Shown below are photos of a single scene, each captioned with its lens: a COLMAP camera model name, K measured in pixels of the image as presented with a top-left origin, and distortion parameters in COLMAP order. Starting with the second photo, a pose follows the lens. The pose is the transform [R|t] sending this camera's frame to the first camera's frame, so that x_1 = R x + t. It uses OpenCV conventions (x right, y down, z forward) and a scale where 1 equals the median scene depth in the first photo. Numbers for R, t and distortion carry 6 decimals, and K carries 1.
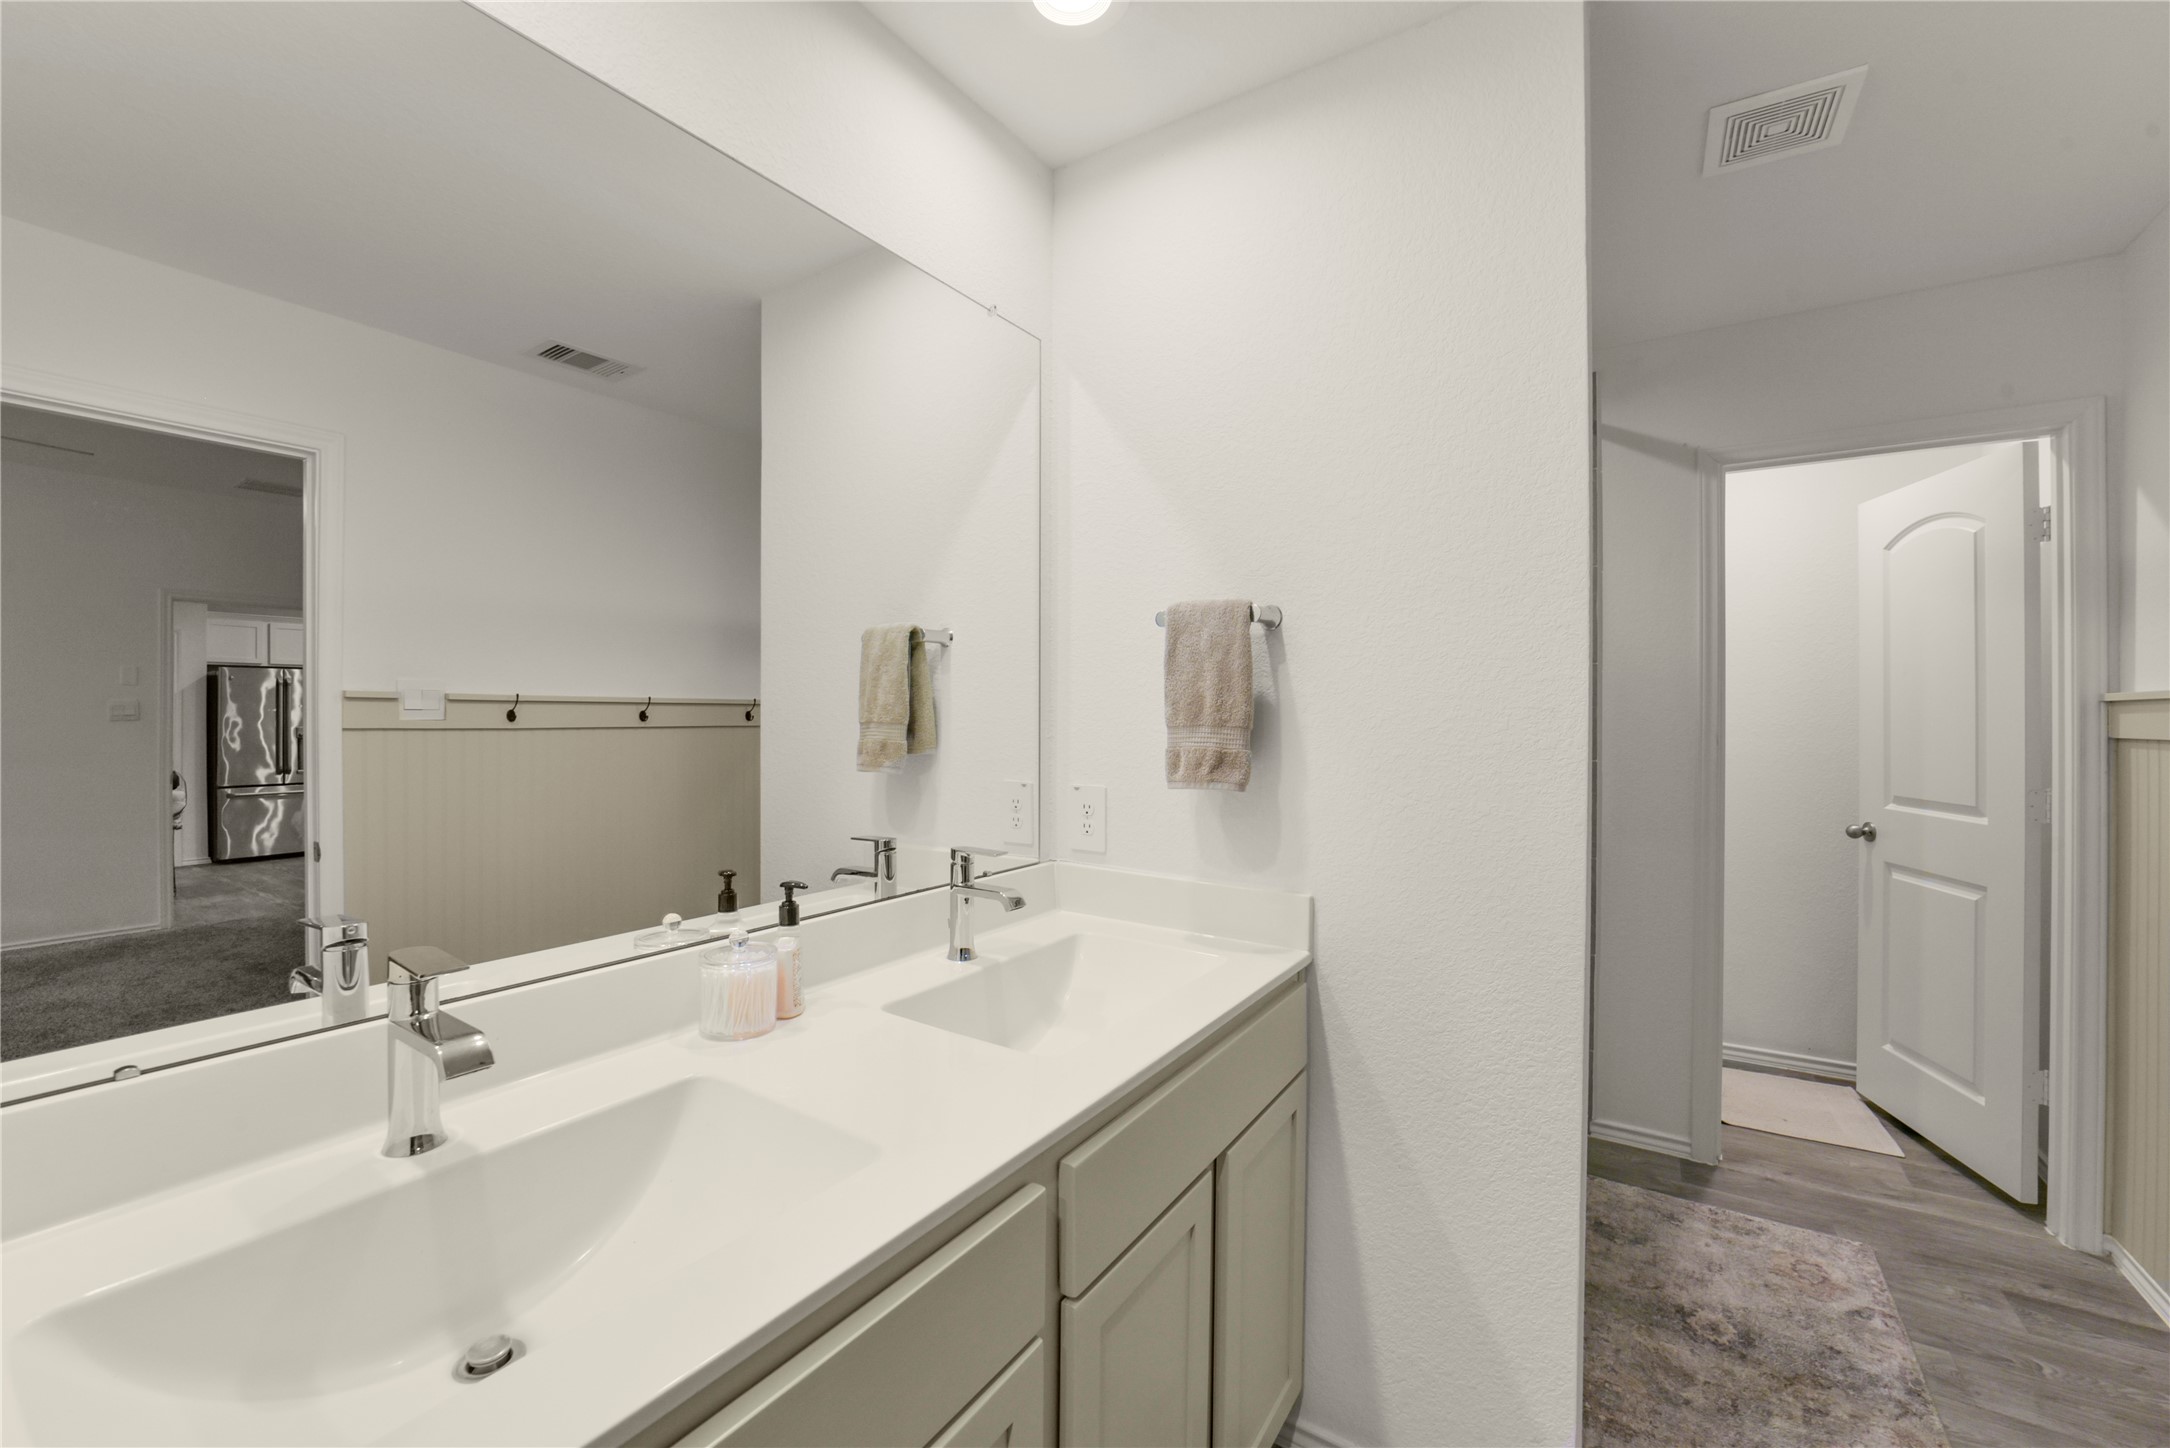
lens RADIAL K [[868.8, 0, 1097.6], [0, 868.8, 711.1], [0, 0, 1]] dist [-0.043286, 0.014192]
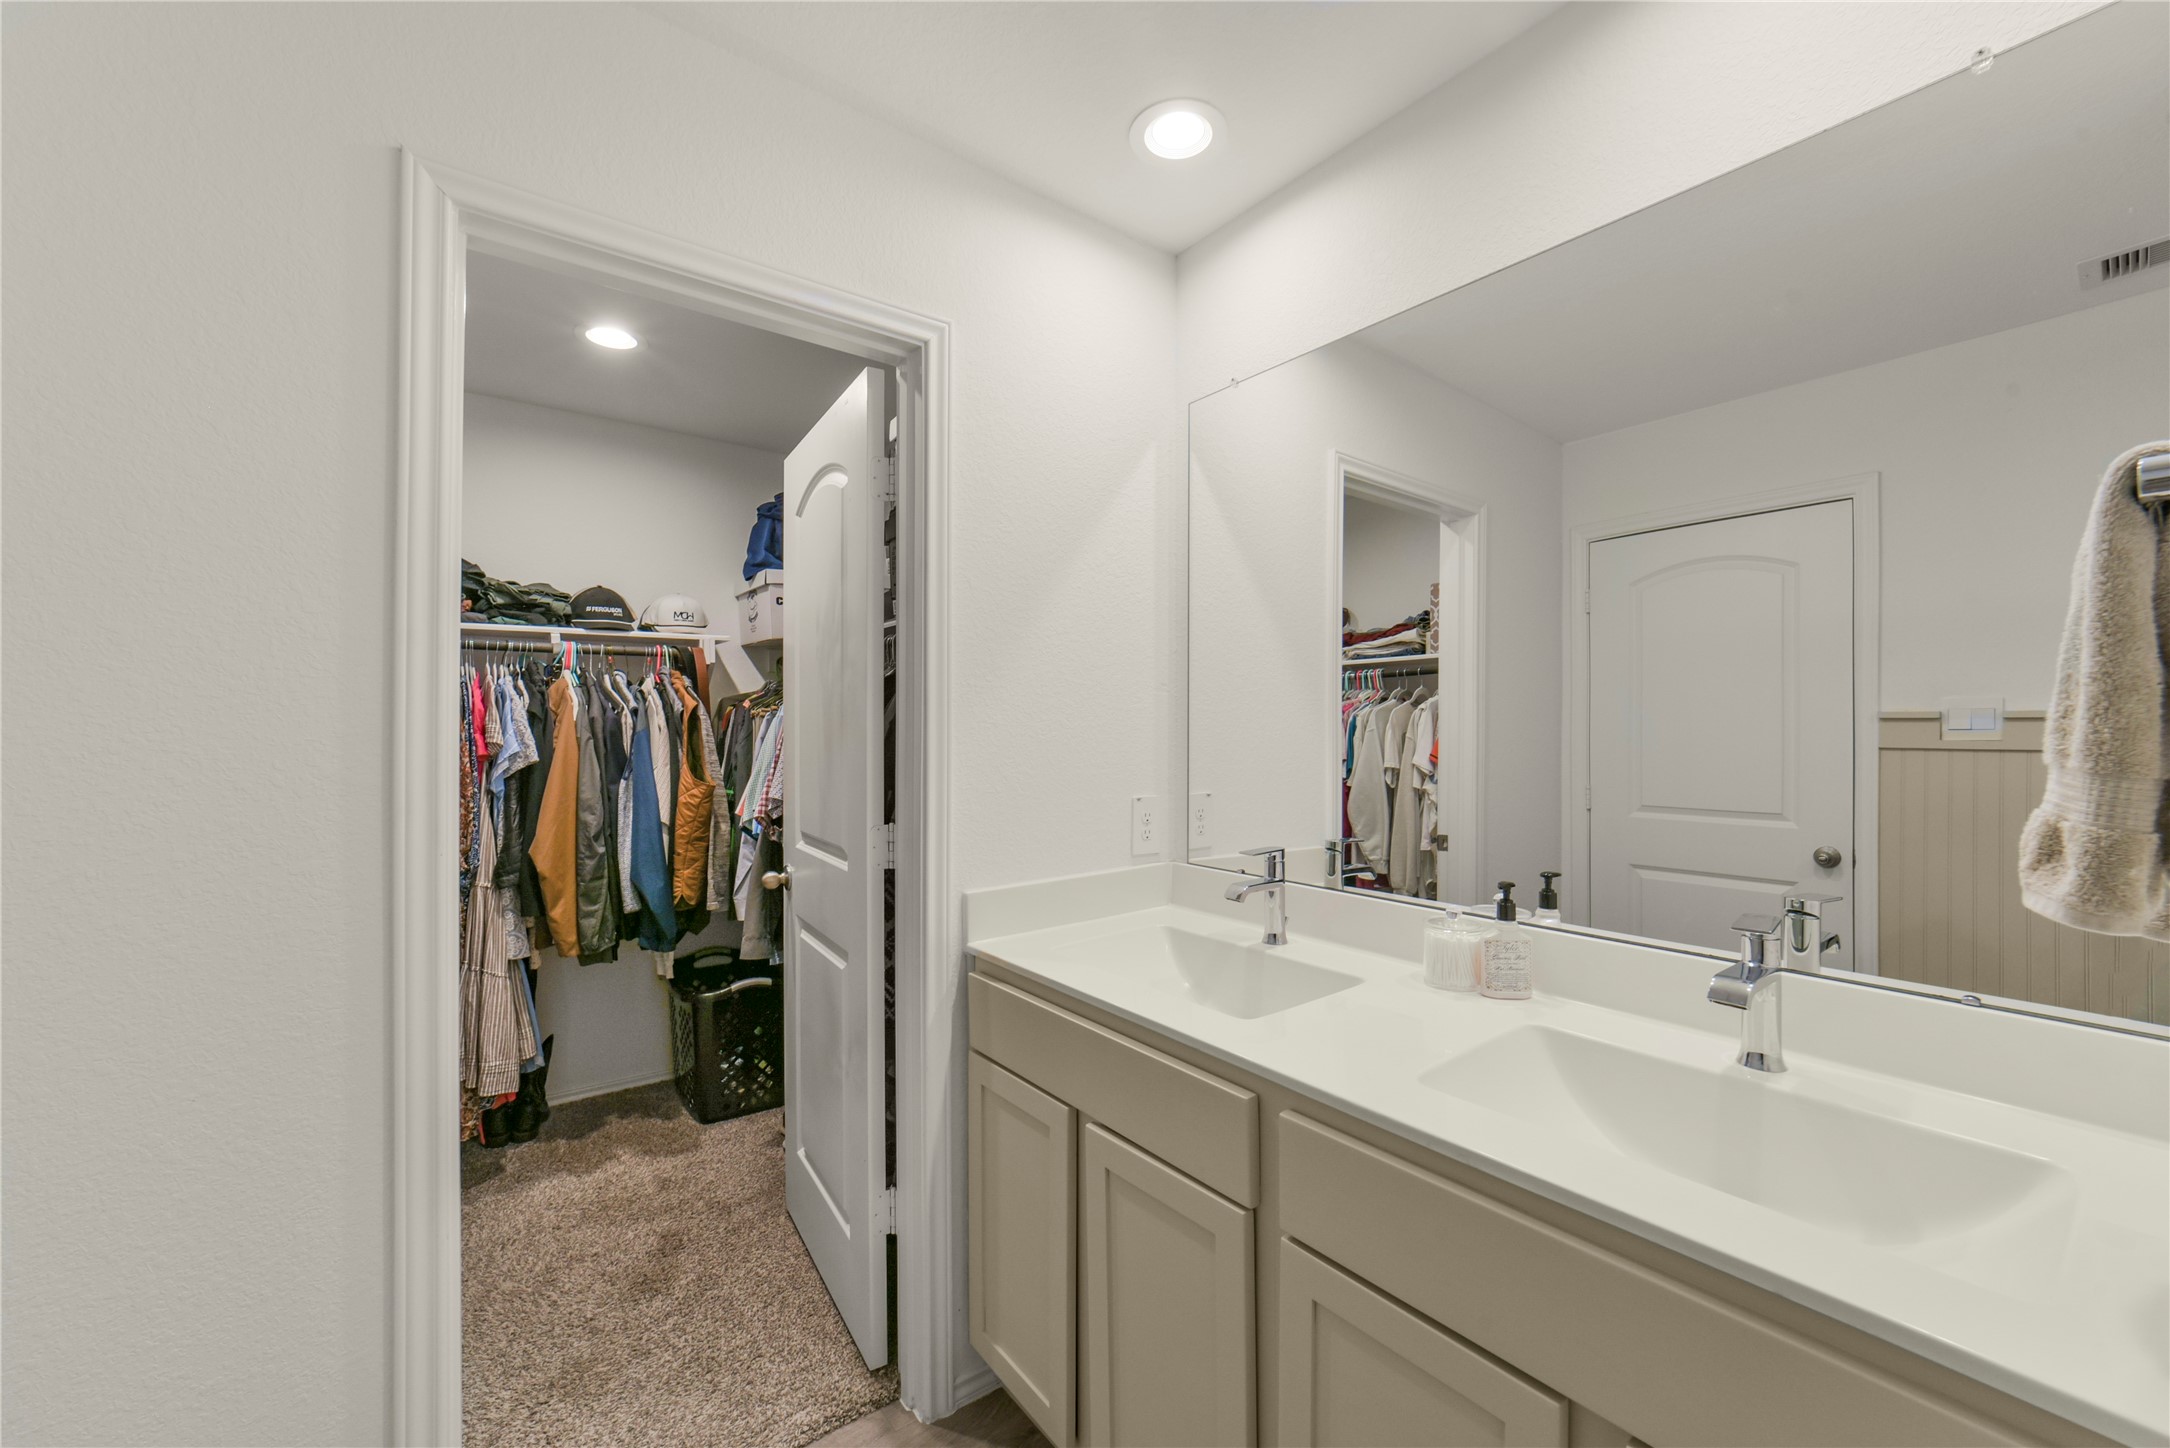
lens RADIAL K [[868.8, 0, 1097.6], [0, 868.8, 711.1], [0, 0, 1]] dist [-0.043286, 0.014192]
pose [[-0.343059, -0.029040, -0.938865, 0.441140], [0.002169, 0.999495, -0.031708, 0.005881], [0.939311, -0.012914, -0.342822, 0.441223]]
